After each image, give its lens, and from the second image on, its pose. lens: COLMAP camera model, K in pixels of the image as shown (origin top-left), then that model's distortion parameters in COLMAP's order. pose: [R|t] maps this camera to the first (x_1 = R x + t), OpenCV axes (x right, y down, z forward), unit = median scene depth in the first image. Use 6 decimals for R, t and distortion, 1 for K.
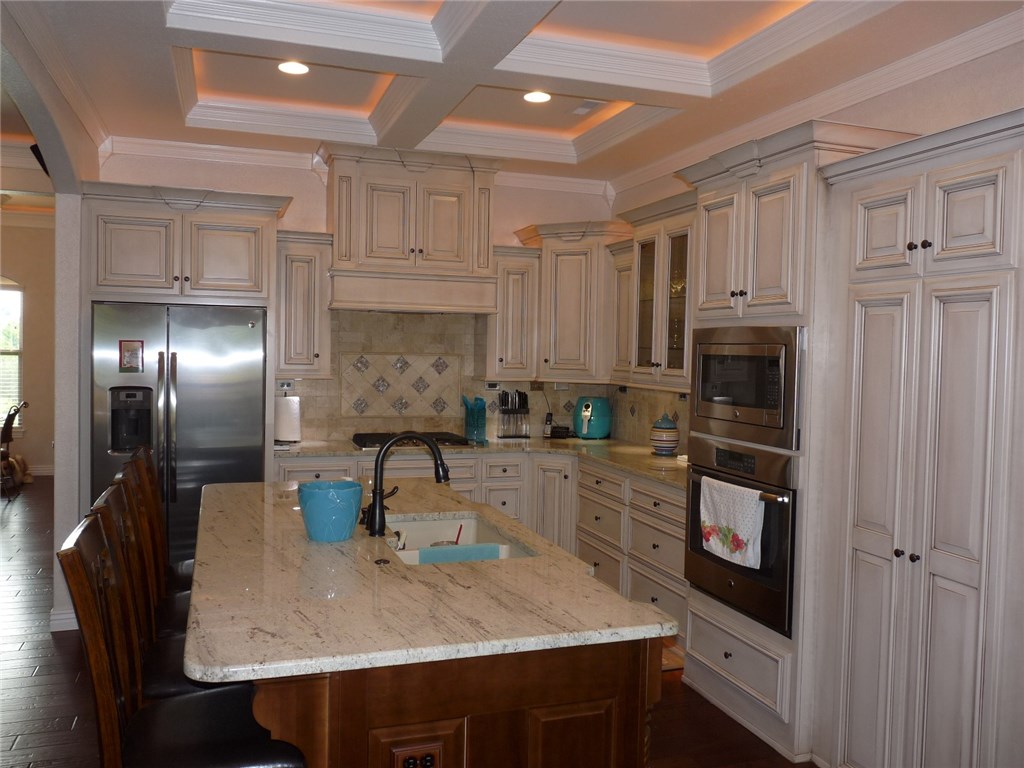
lens RADIAL K [[821.7, 0, 506.6], [0, 821.7, 372.3], [0, 0, 1]] dist [-0.006612, -0.033697]
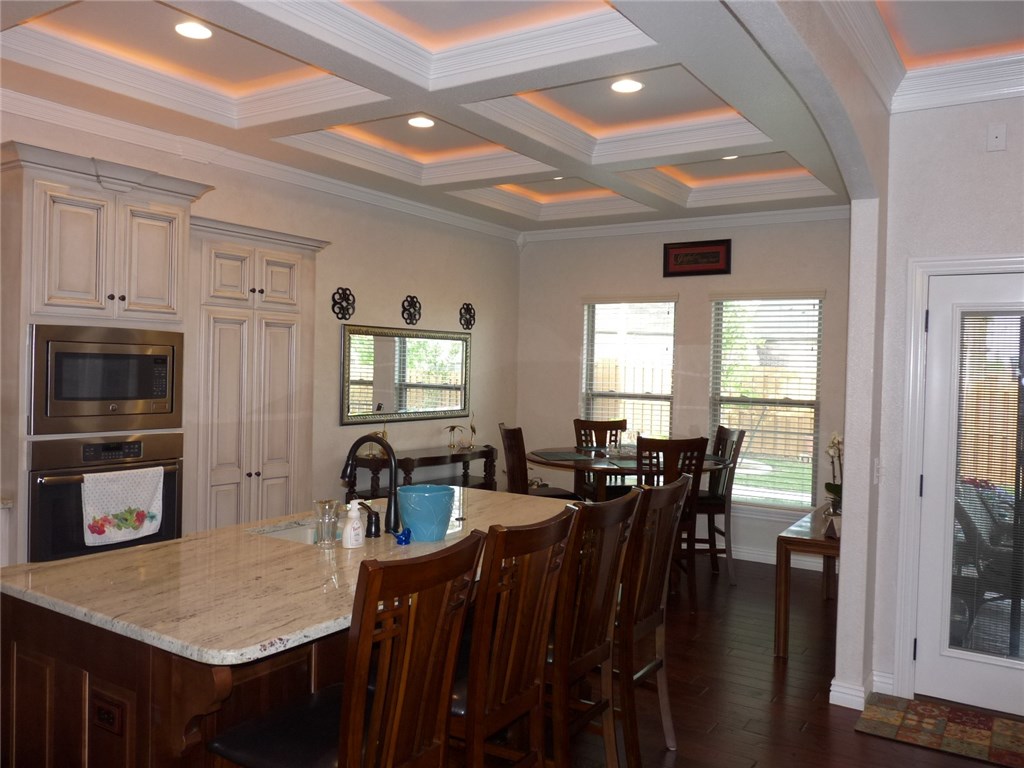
lens RADIAL K [[821.7, 0, 506.6], [0, 821.7, 372.3], [0, 0, 1]] dist [-0.006612, -0.033697]
pose [[-0.608653, -0.042877, 0.792277, -0.922778], [-0.017025, 0.999015, 0.040986, -0.051310], [-0.793254, 0.011457, -0.608783, 1.284380]]
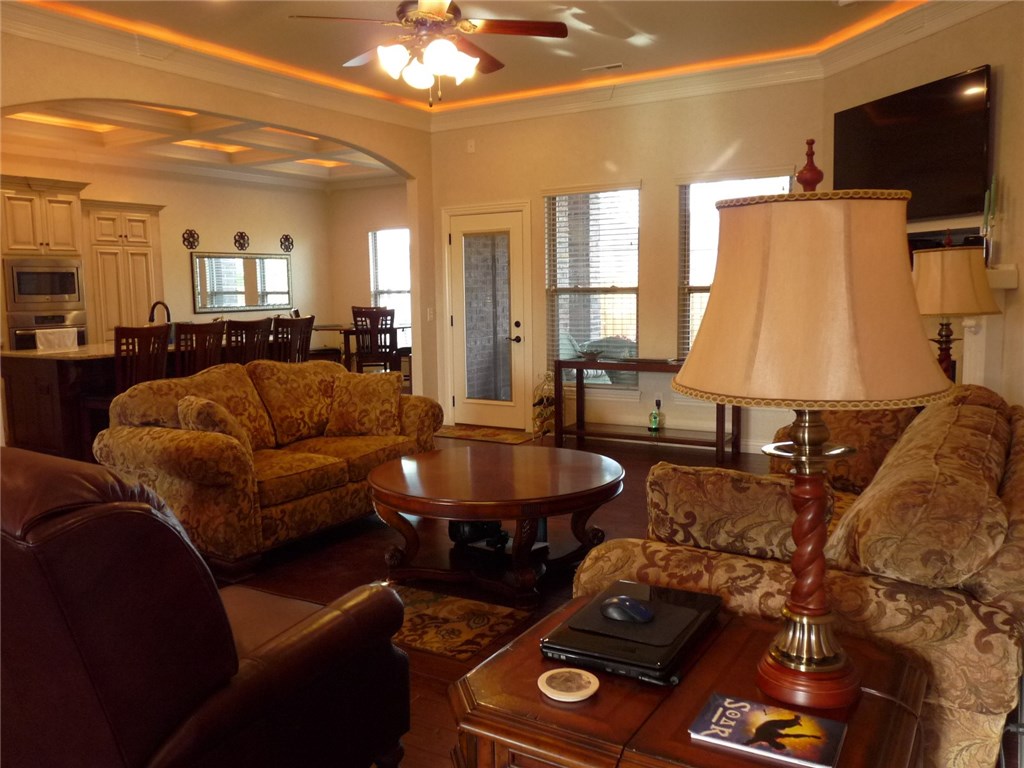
lens RADIAL K [[821.7, 0, 506.6], [0, 821.7, 372.3], [0, 0, 1]] dist [-0.006612, -0.033697]
pose [[-0.638322, -0.092484, 0.764193, -2.289513], [0.021973, 0.990163, 0.138186, -0.031281], [-0.769456, 0.104999, -0.630011, 1.502957]]
